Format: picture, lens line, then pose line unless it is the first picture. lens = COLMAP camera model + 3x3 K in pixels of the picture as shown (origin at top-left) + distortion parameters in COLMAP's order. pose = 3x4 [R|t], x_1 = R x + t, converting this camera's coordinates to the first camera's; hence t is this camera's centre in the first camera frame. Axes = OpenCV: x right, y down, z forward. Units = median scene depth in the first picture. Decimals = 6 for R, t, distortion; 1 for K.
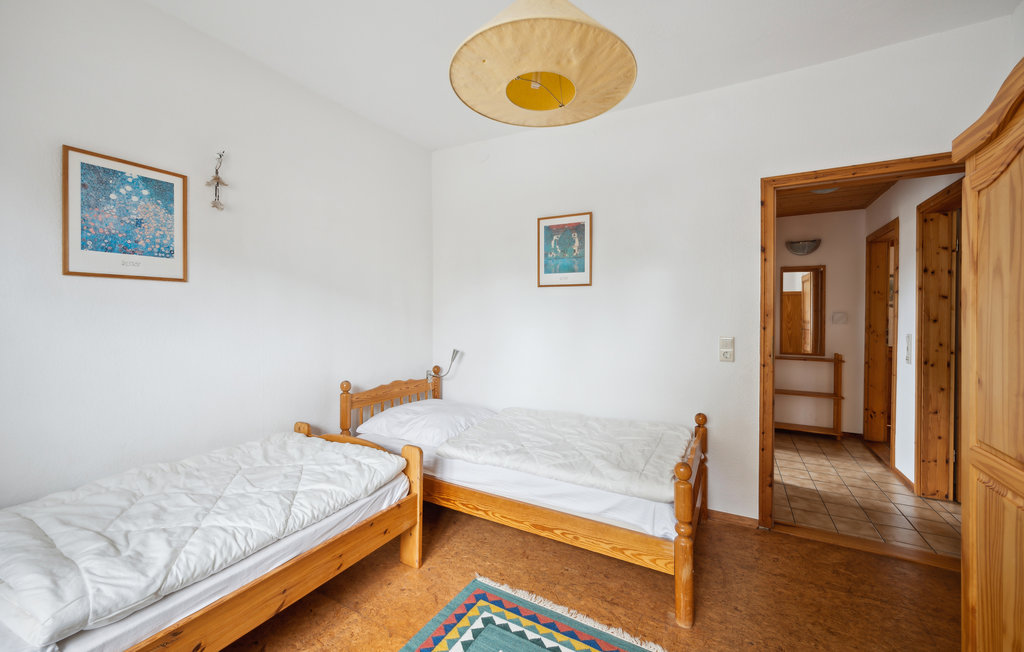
lens RADIAL K [[404.2, 0, 512.1], [0, 404.2, 317.0], [0, 0, 1]] dist [-0.000727, -0.000094]
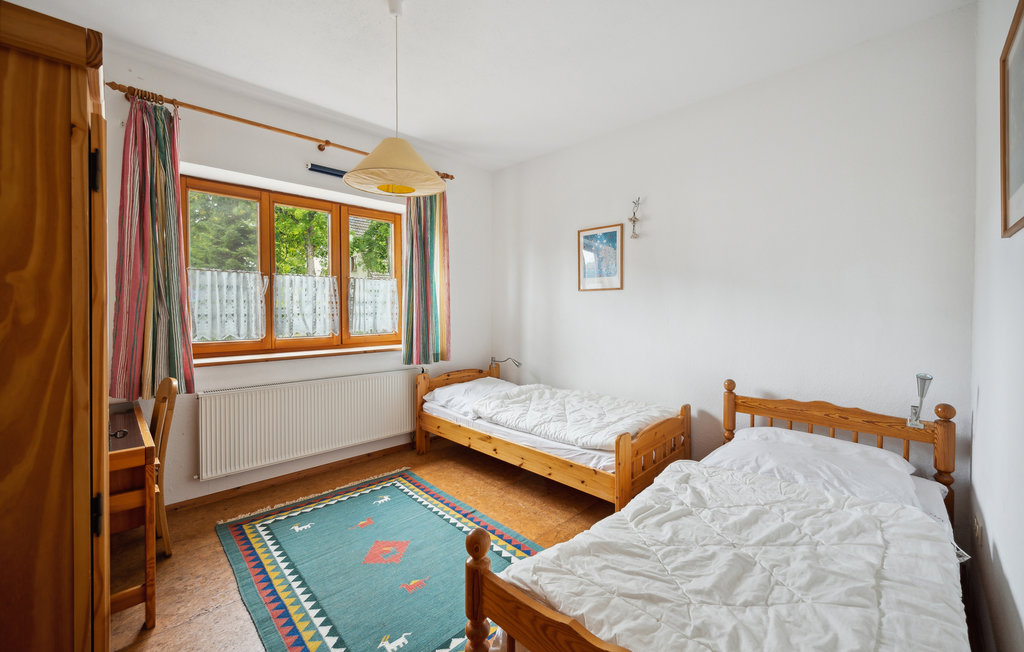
lens RADIAL K [[404.2, 0, 512.1], [0, 404.2, 317.0], [0, 0, 1]] dist [-0.000727, -0.000094]
pose [[-0.269307, 0.018260, -0.962881, 0.911197], [-0.007139, 0.999755, 0.020957, -0.008436], [0.963028, 0.012518, -0.269111, 1.072075]]
